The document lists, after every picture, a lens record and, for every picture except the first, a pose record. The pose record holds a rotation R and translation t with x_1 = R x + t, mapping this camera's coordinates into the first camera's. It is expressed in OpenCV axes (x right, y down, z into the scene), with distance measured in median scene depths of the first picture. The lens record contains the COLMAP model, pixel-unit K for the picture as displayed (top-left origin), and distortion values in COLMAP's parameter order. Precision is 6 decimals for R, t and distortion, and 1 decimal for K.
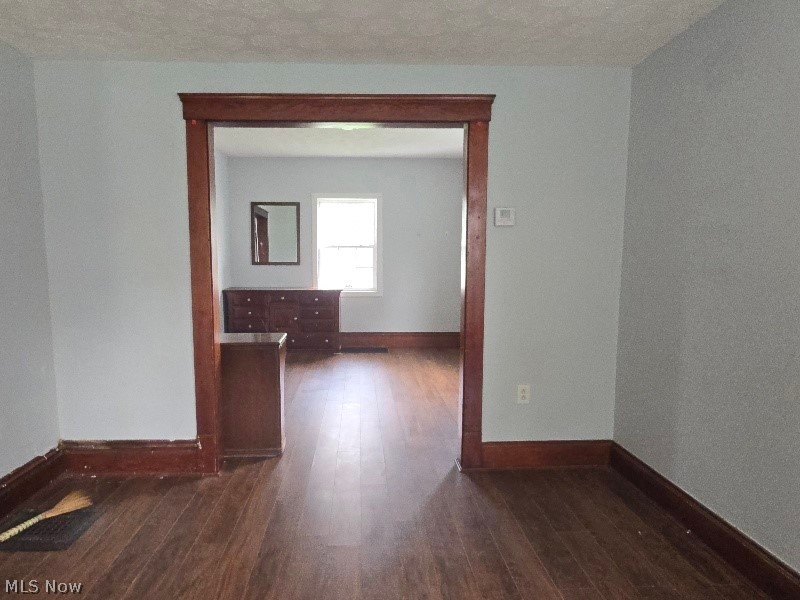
lens RADIAL K [[528.4, 0, 374.2], [0, 528.4, 311.5], [0, 0, 1]] dist [0.003428, 0.001716]
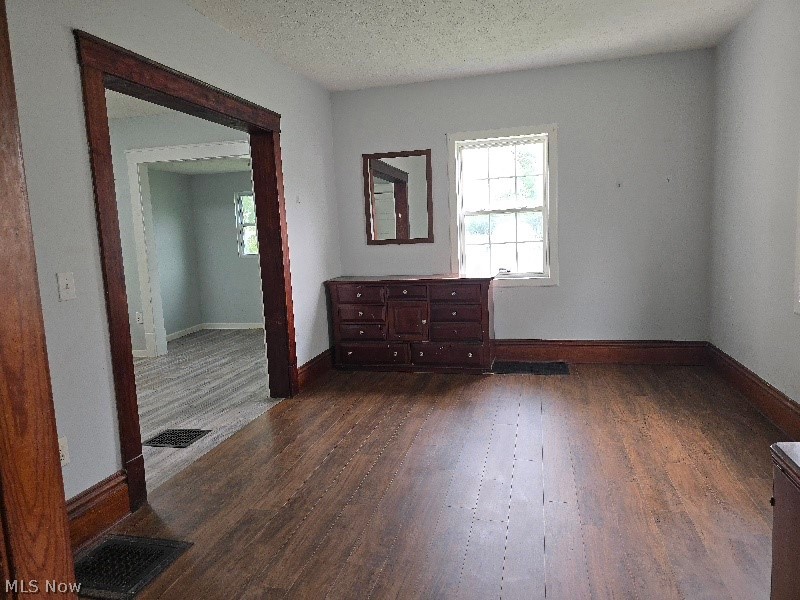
lens RADIAL K [[534.6, 0, 404.2], [0, 534.6, 297.4], [0, 0, 1]] dist [0.075262, -0.080032]
pose [[0.963111, -0.005261, -0.269054, 0.010669], [0.010789, 0.999760, 0.019069, -0.030467], [0.268889, -0.021268, 0.962936, 0.327176]]
